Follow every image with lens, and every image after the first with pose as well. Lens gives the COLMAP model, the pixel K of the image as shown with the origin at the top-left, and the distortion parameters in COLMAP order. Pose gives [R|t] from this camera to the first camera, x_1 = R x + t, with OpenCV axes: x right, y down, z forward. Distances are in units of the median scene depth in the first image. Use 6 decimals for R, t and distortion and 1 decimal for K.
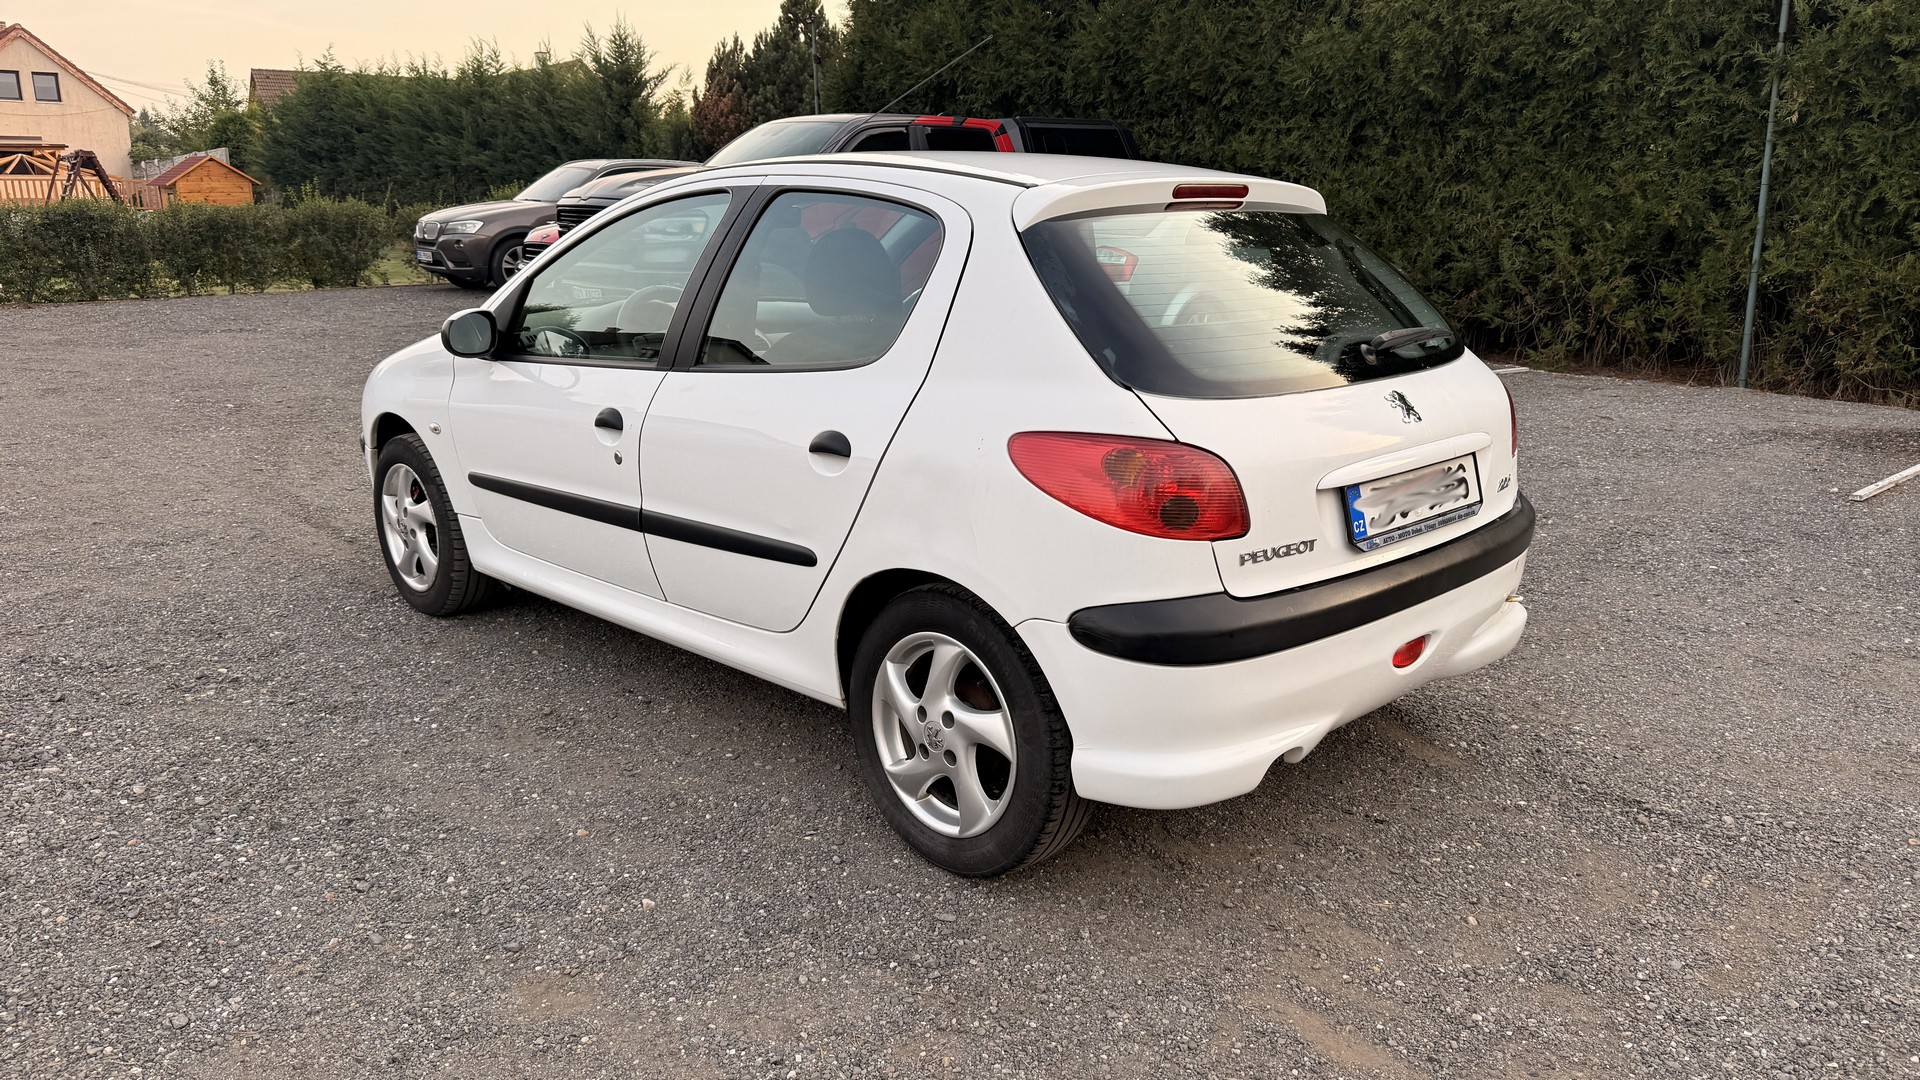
lens RADIAL K [[1325.2, 0, 932.2], [0, 1325.2, 547.9], [0, 0, 1]] dist [0.060786, -0.039024]
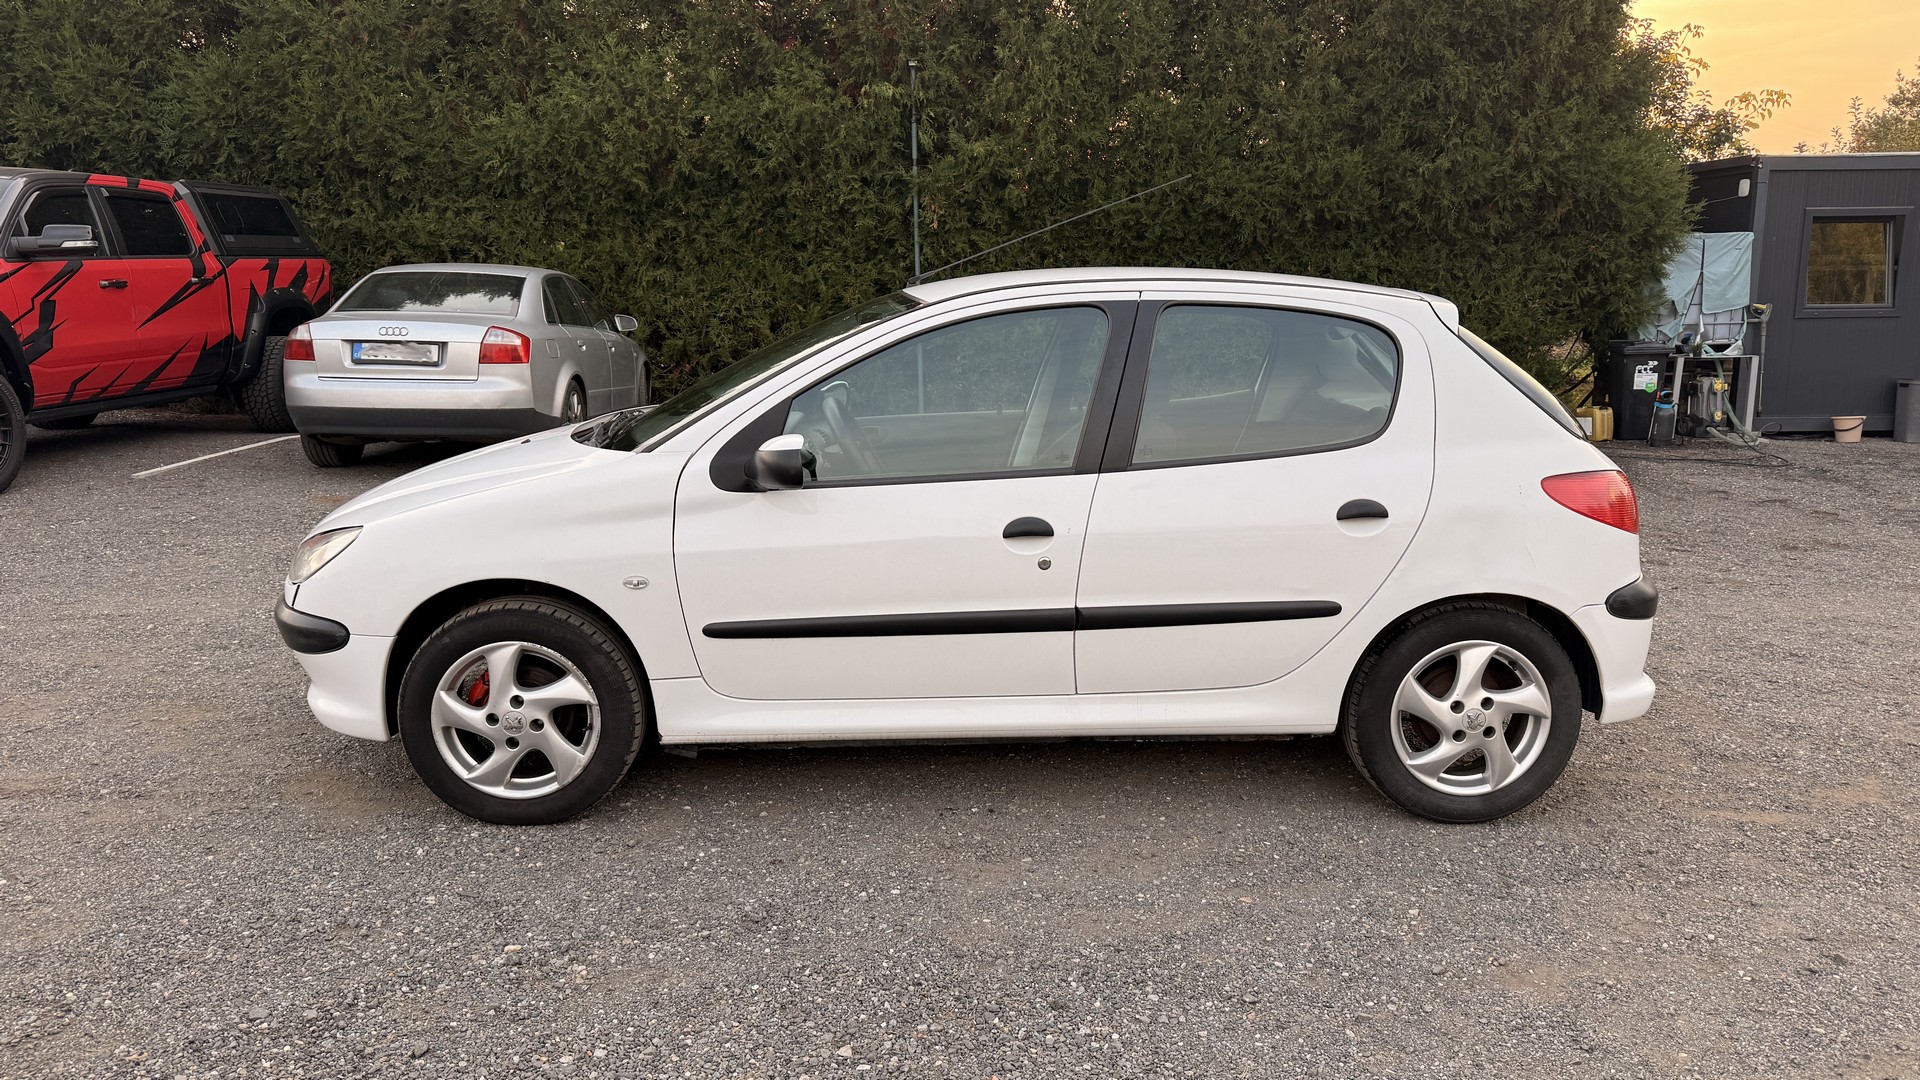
lens RADIAL K [[1375.2, 0, 960.0], [0, 1375.2, 540.0], [0, 0, 1]] dist [0.062602, -0.086910]
pose [[0.693277, -0.132122, 0.708457, -0.229398], [0.176047, 0.984317, 0.011292, -0.024285], [-0.698838, 0.116893, 0.705664, 0.066311]]
